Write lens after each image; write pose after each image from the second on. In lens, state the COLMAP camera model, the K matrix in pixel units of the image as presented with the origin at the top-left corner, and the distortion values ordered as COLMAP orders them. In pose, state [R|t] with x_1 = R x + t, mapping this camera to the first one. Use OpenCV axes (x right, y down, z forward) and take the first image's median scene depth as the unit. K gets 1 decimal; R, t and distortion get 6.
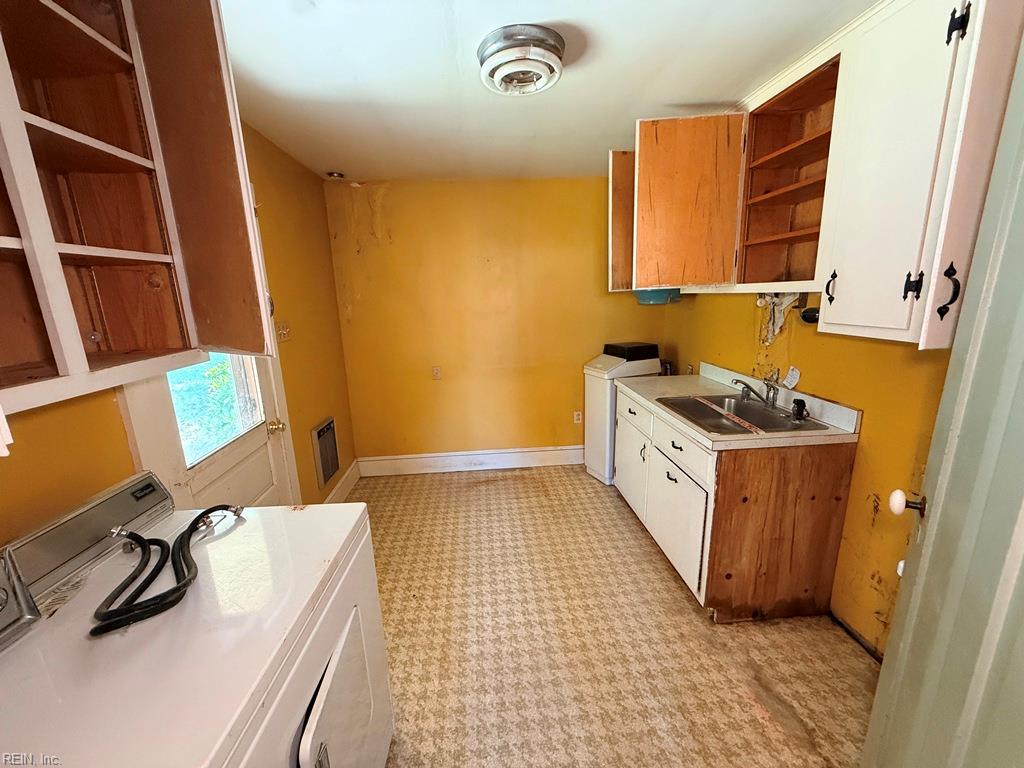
lens RADIAL K [[411.9, 0, 514.0], [0, 411.9, 384.0], [0, 0, 1]] dist [0.004361, -0.000247]
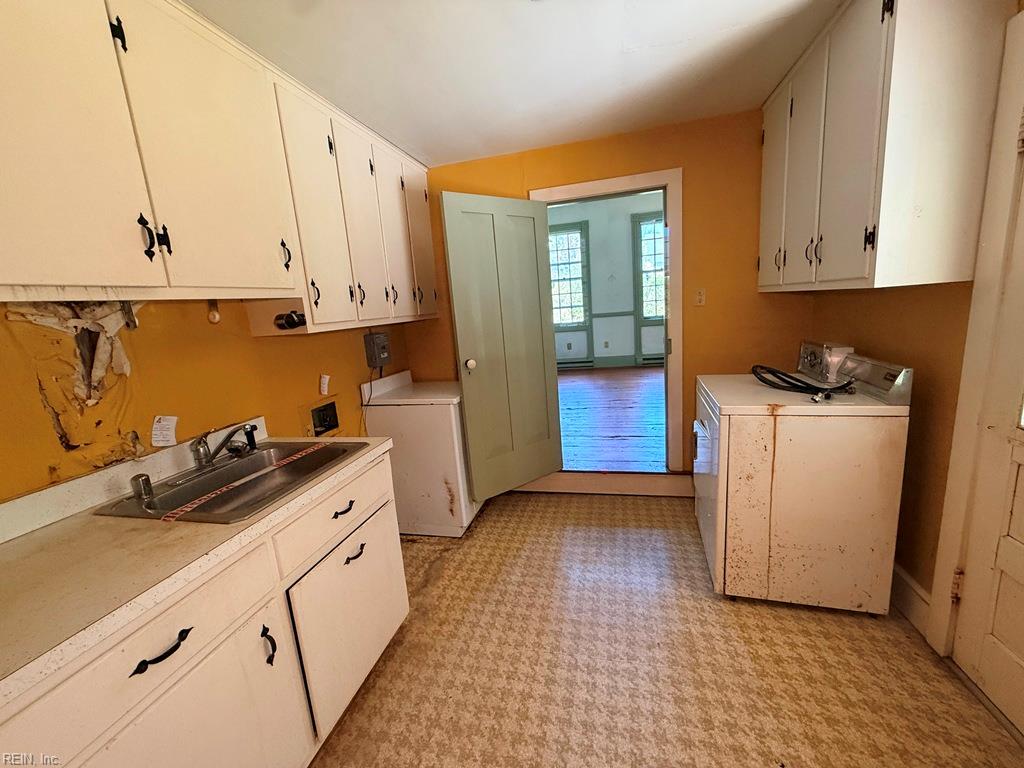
lens RADIAL K [[411.9, 0, 515.2], [0, 411.9, 383.1], [0, 0, 1]] dist [0.004361, -0.000247]
pose [[-0.941579, 0.047261, 0.333460, -0.124677], [0.179672, 0.907933, 0.378651, -0.270336], [-0.284864, 0.416443, -0.863382, 1.546994]]
